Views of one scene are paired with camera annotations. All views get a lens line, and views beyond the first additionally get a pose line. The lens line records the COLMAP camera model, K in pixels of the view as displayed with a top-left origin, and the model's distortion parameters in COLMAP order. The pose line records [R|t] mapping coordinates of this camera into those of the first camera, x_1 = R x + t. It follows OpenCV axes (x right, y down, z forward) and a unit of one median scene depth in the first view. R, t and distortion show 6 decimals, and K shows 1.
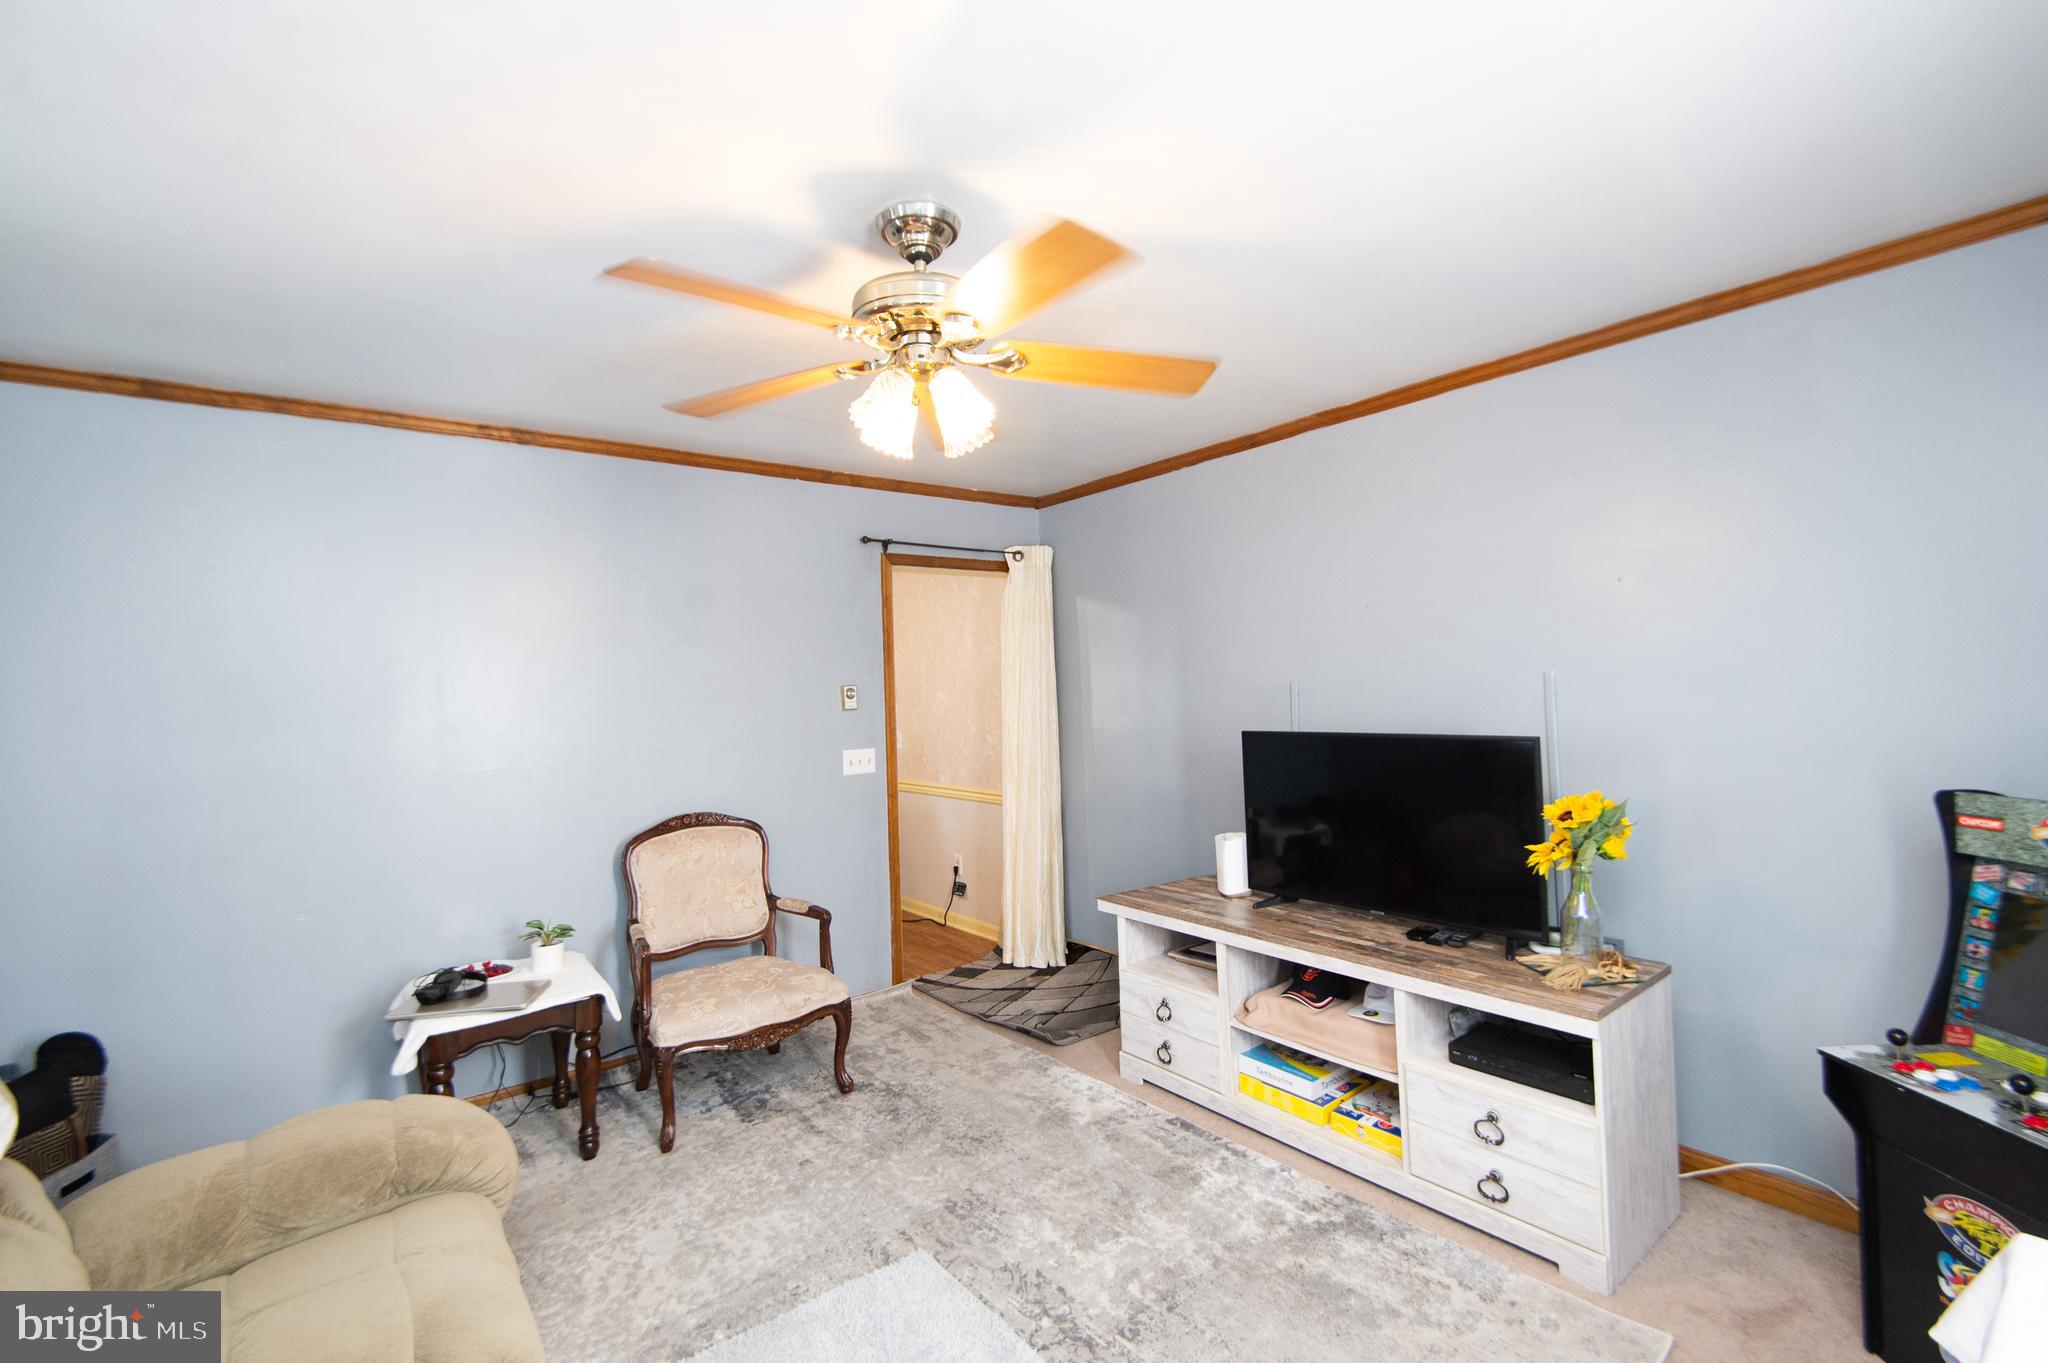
lens RADIAL K [[904.7, 0, 1043.6], [0, 904.7, 672.9], [0, 0, 1]] dist [0.050162, -0.020014]
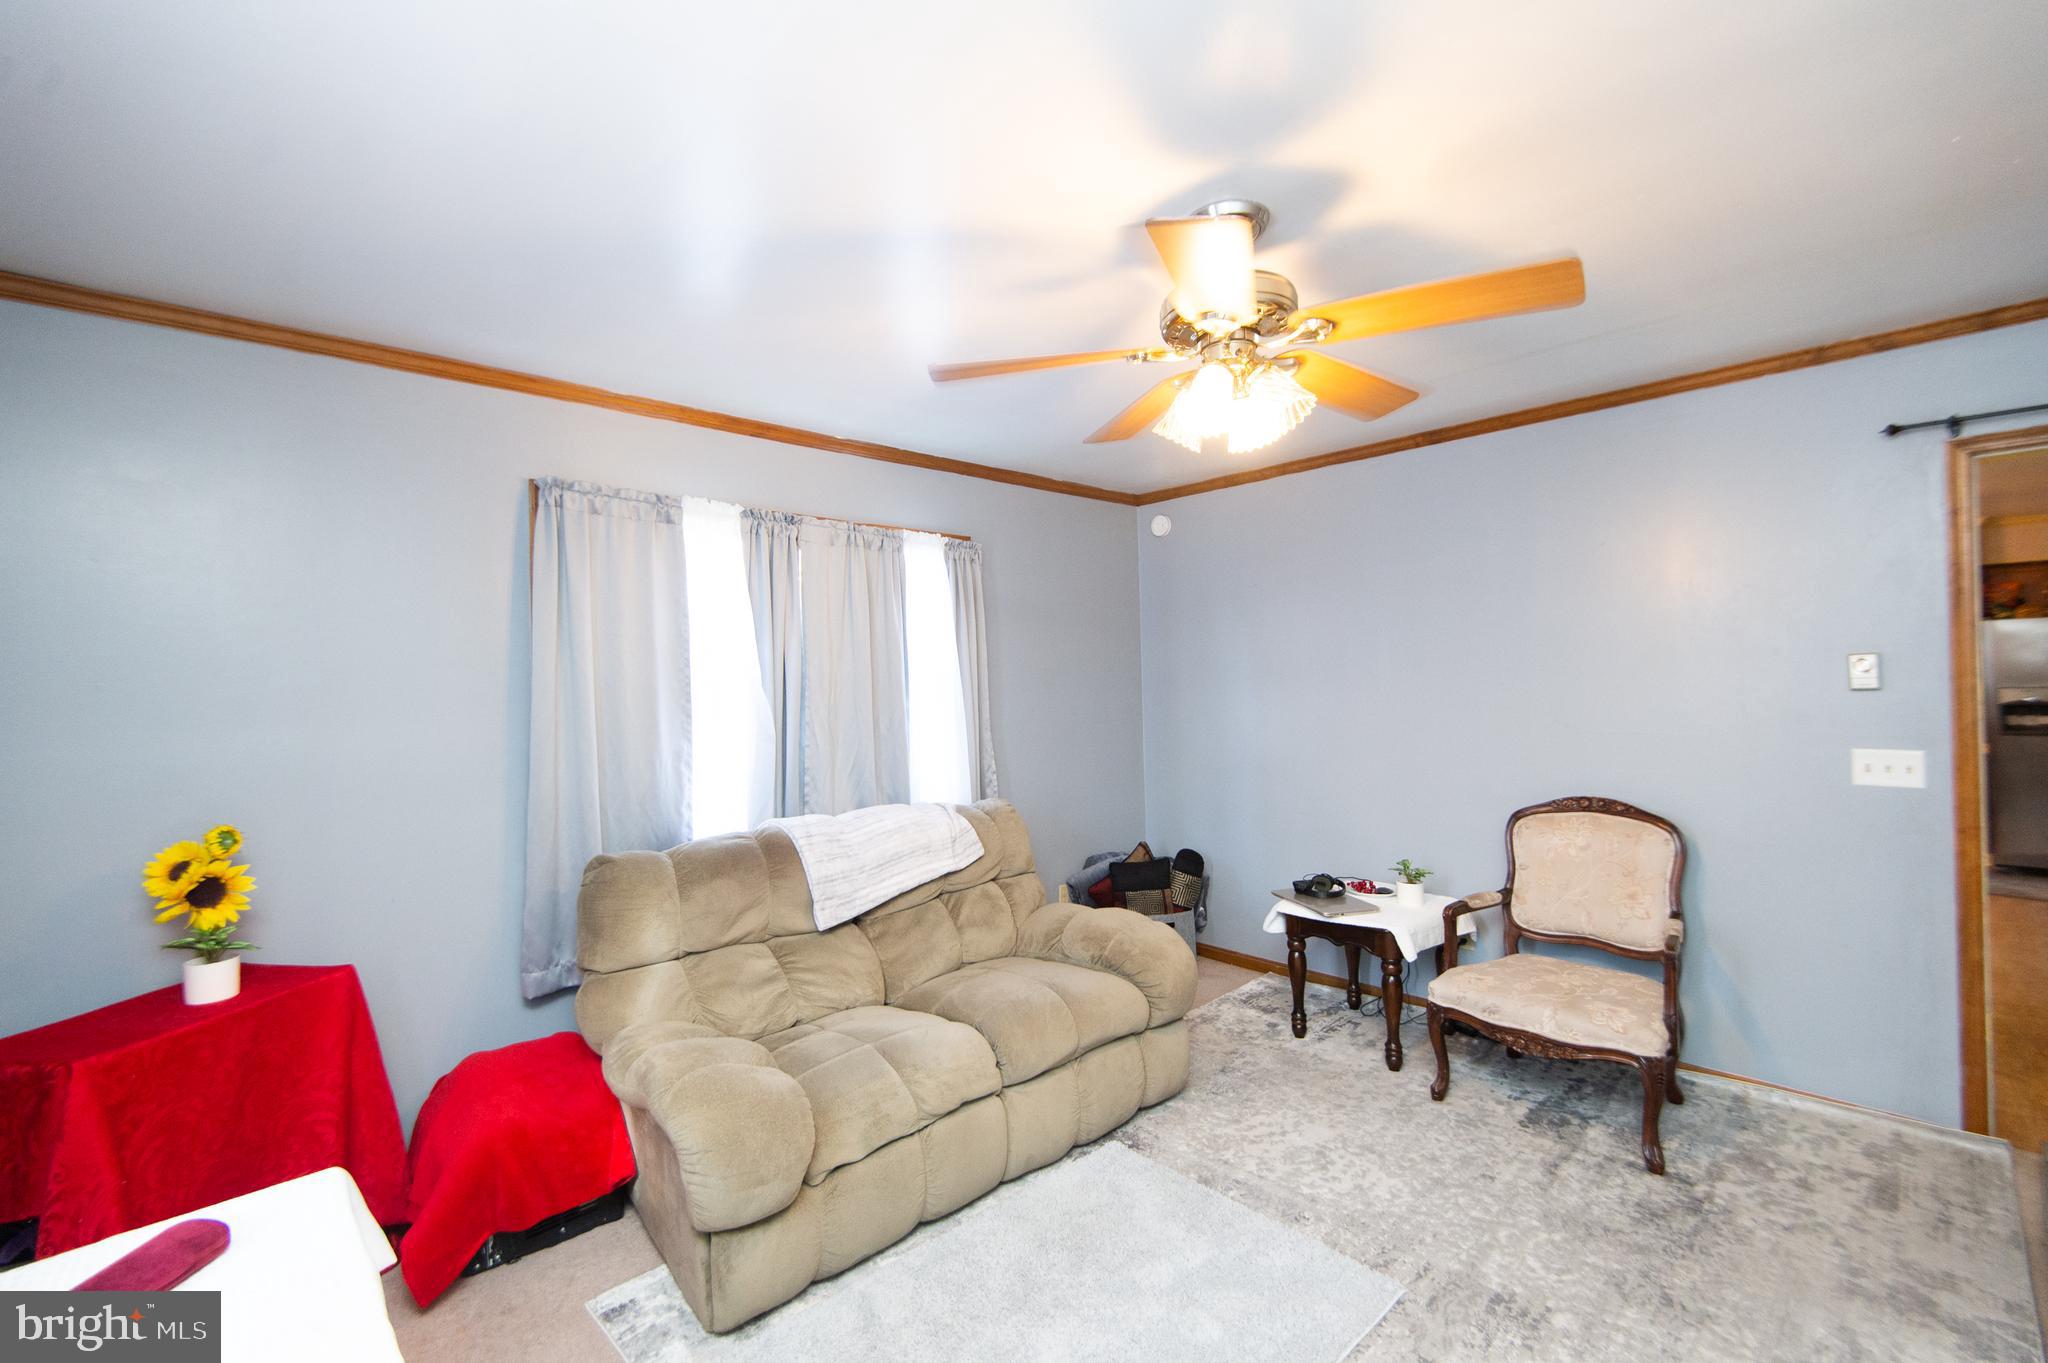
lens RADIAL K [[904.7, 0, 1043.6], [0, 904.7, 672.9], [0, 0, 1]] dist [0.050162, -0.020014]
pose [[0.100467, 0.020419, -0.994731, 0.526153], [0.033606, 0.999149, 0.023904, -0.011506], [0.994373, -0.035831, 0.099696, 0.410422]]
